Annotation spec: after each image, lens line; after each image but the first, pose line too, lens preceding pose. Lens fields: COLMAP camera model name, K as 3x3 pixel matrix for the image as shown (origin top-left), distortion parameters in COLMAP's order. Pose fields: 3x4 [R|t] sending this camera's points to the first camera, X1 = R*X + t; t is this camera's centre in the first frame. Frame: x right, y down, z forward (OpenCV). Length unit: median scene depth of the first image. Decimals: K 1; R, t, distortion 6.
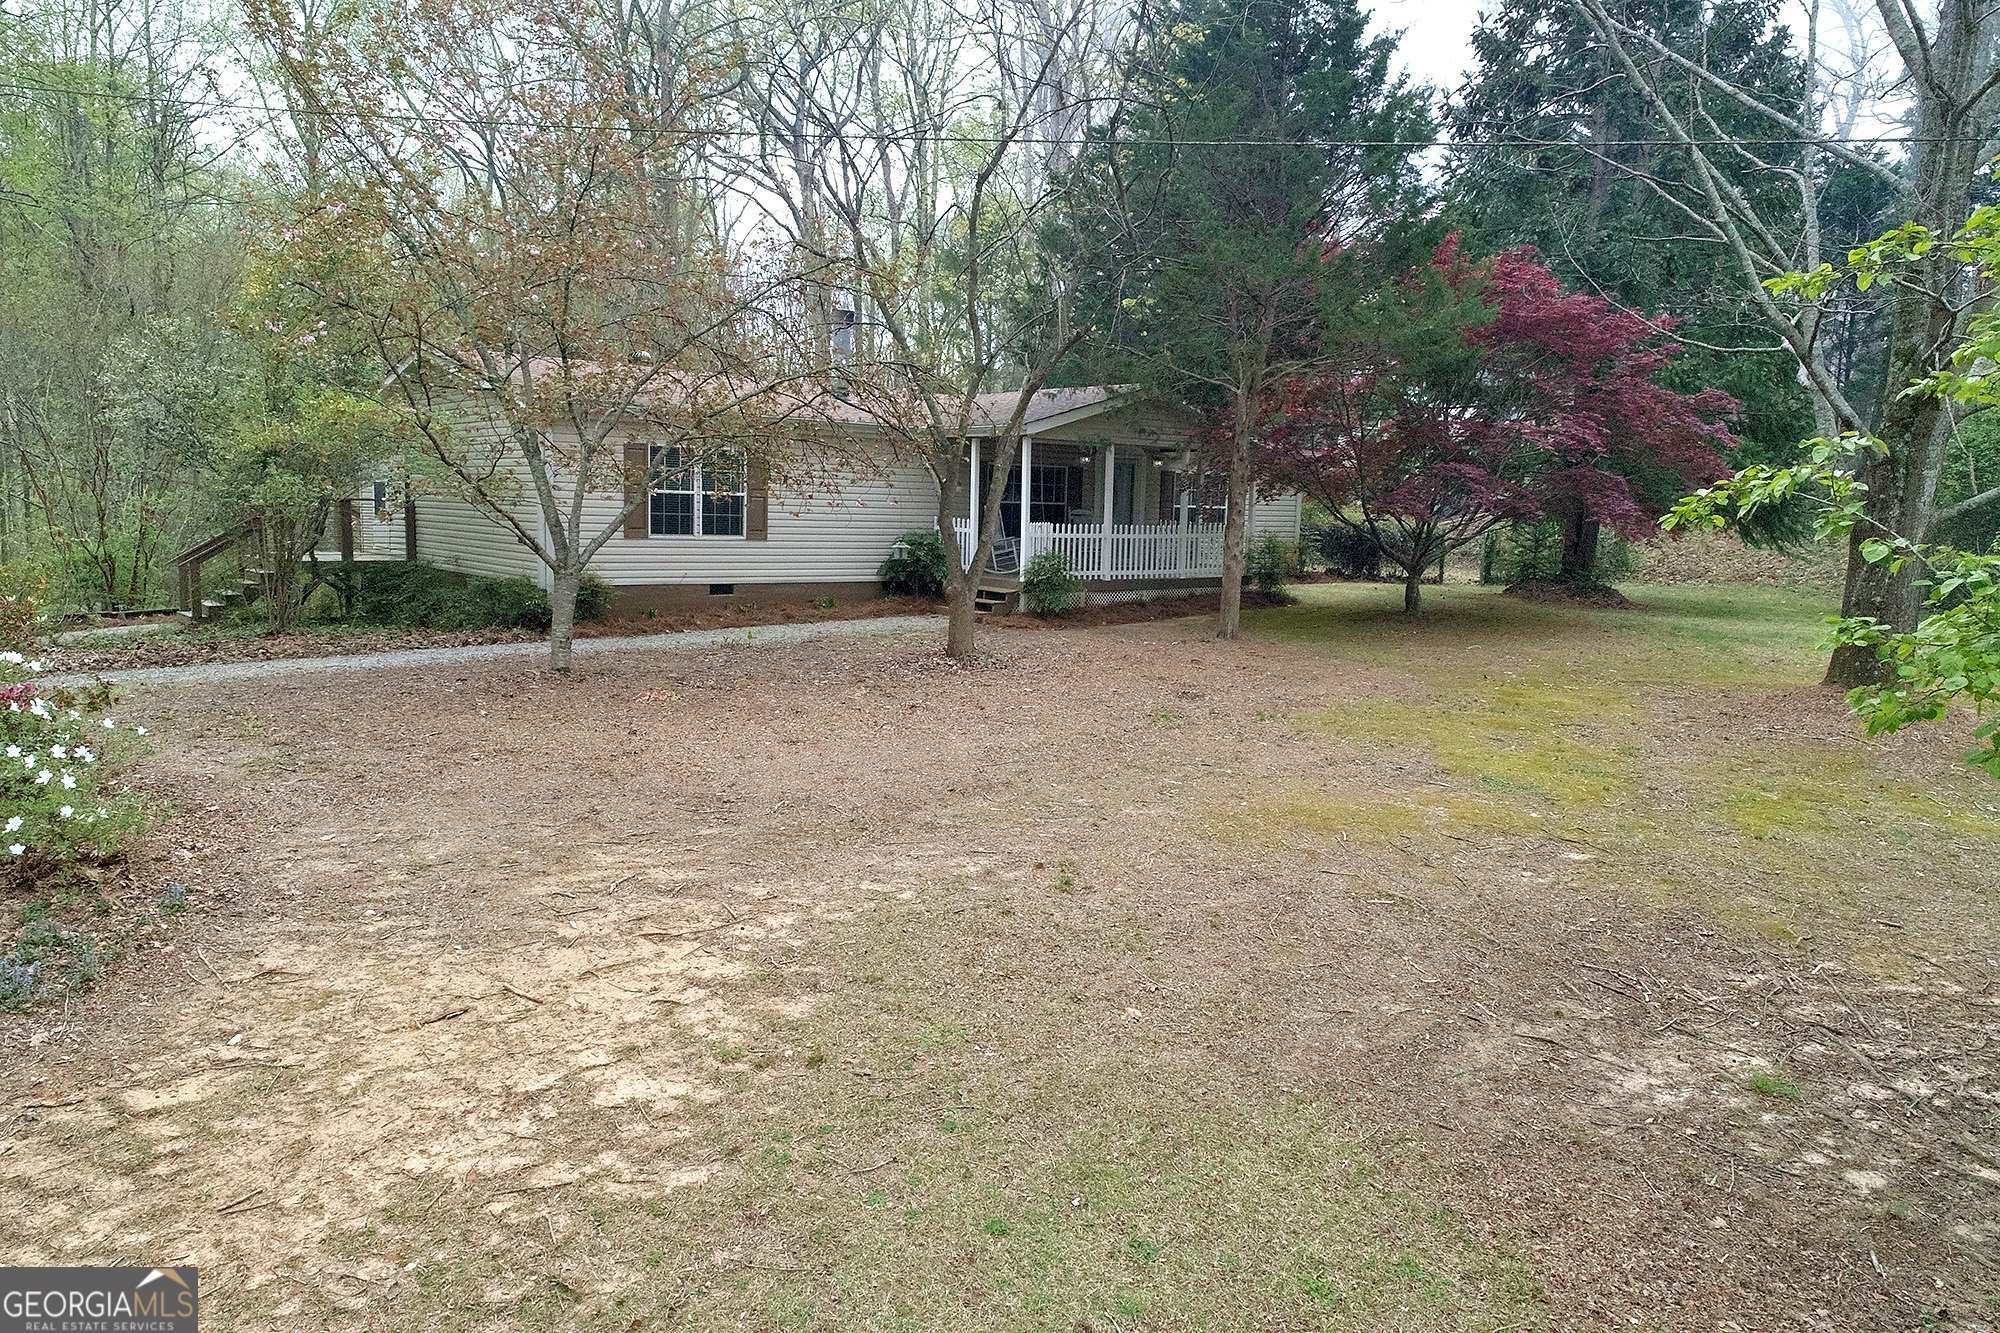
lens RADIAL K [[1345.5, 0, 995.7], [0, 1345.5, 675.3], [0, 0, 1]] dist [-0.000798, 0.004192]
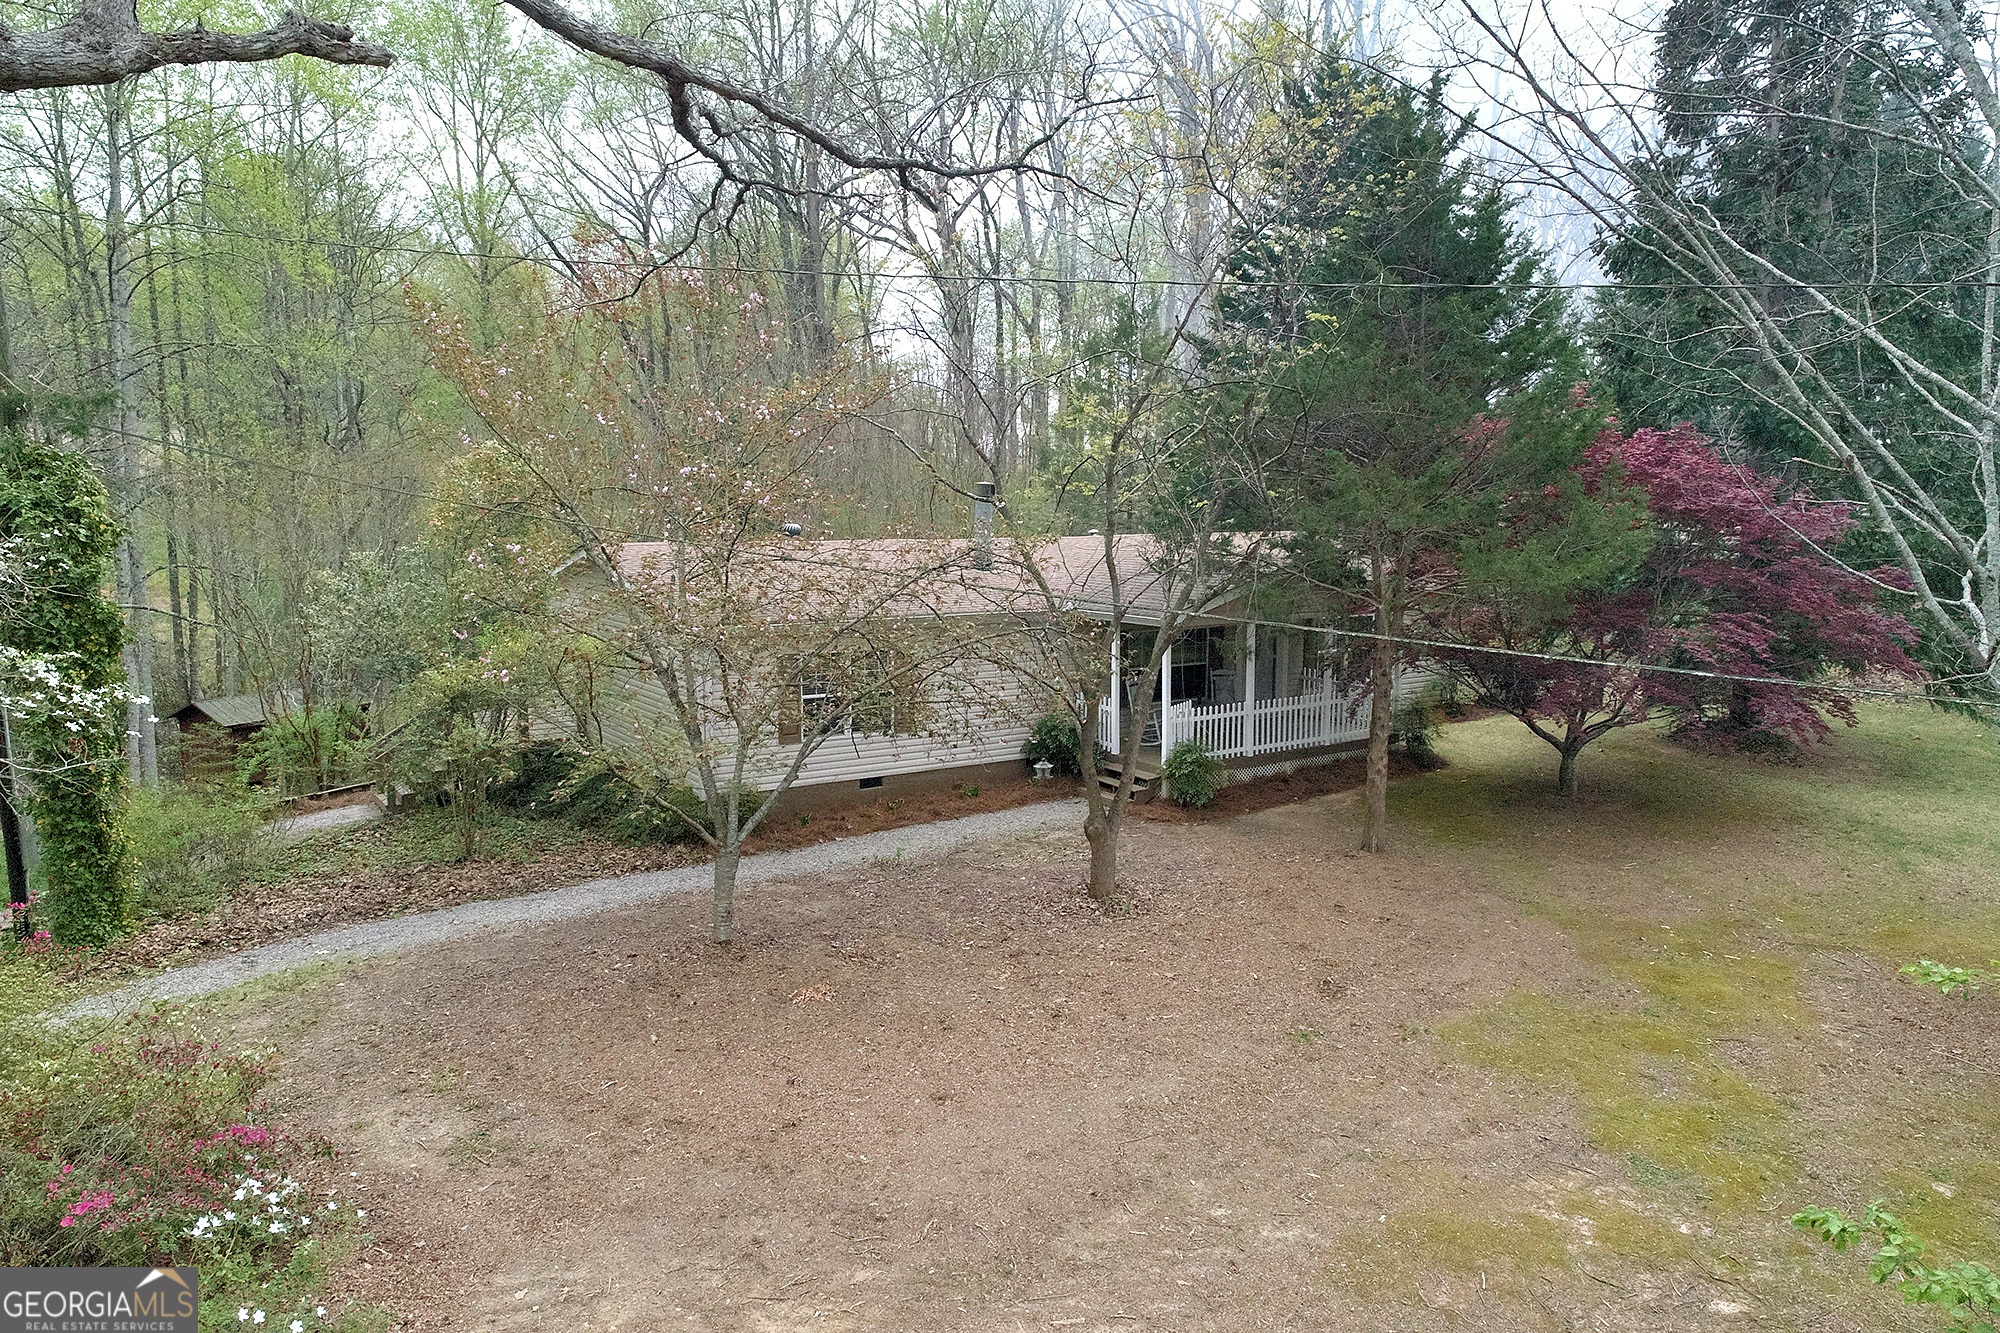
lens RADIAL K [[1345.5, 0, 995.7], [0, 1345.5, 675.3], [0, 0, 1]] dist [-0.000798, 0.004192]
pose [[0.993989, -0.012742, -0.108739, 0.004592], [0.012896, 0.999917, 0.000707, -0.136840], [0.108721, -0.002105, 0.994070, -0.016203]]
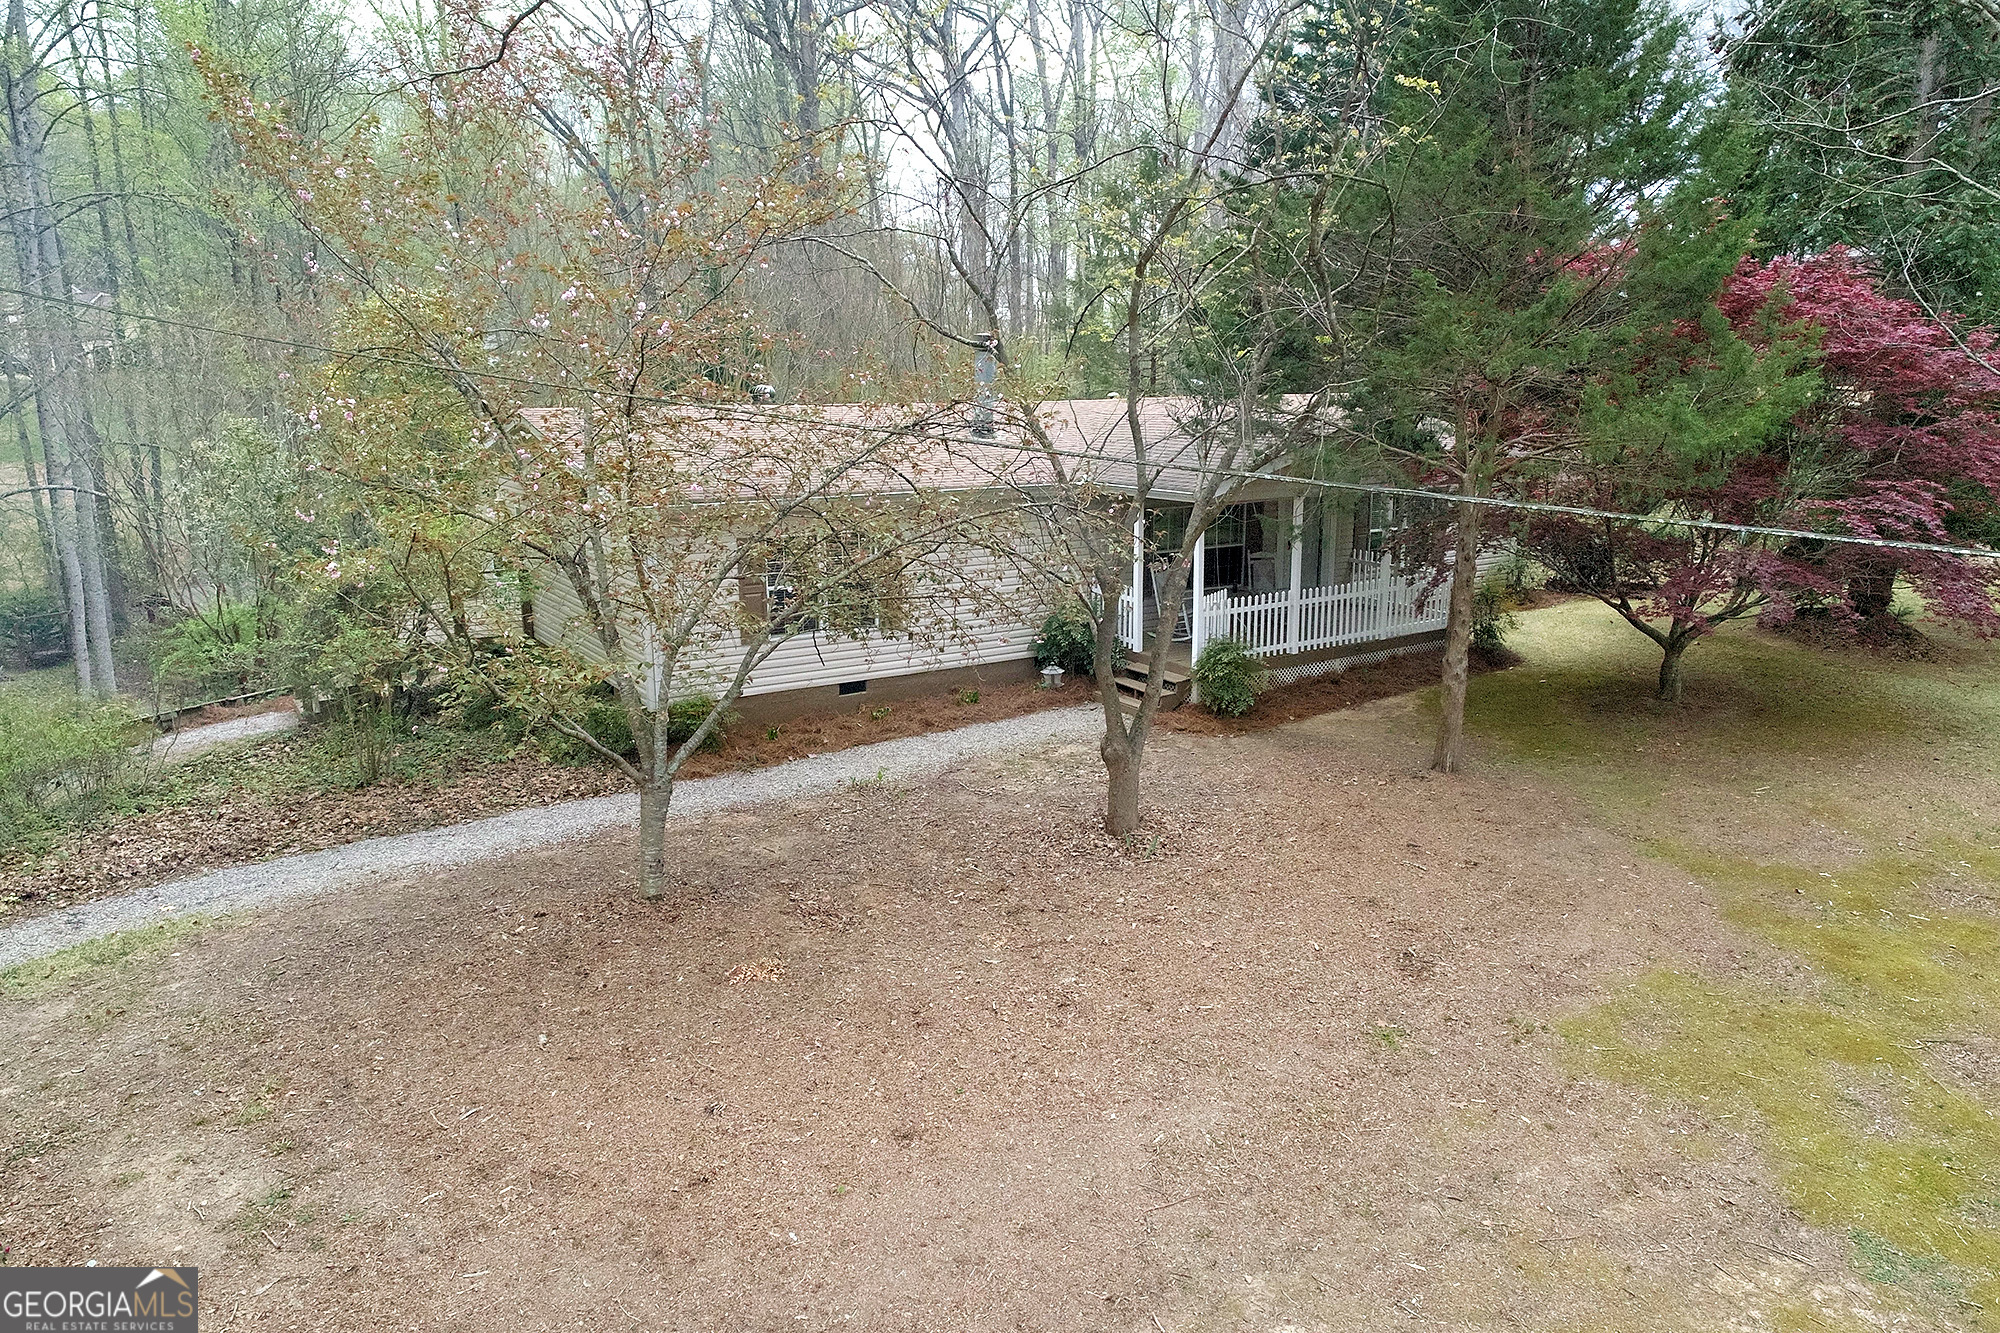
lens RADIAL K [[1345.5, 0, 995.7], [0, 1345.5, 675.3], [0, 0, 1]] dist [-0.000798, 0.004192]
pose [[0.992267, -0.006956, -0.123925, -0.000146], [0.018211, 0.995782, 0.089925, -0.140607], [0.122777, -0.091486, 0.988209, 0.126567]]
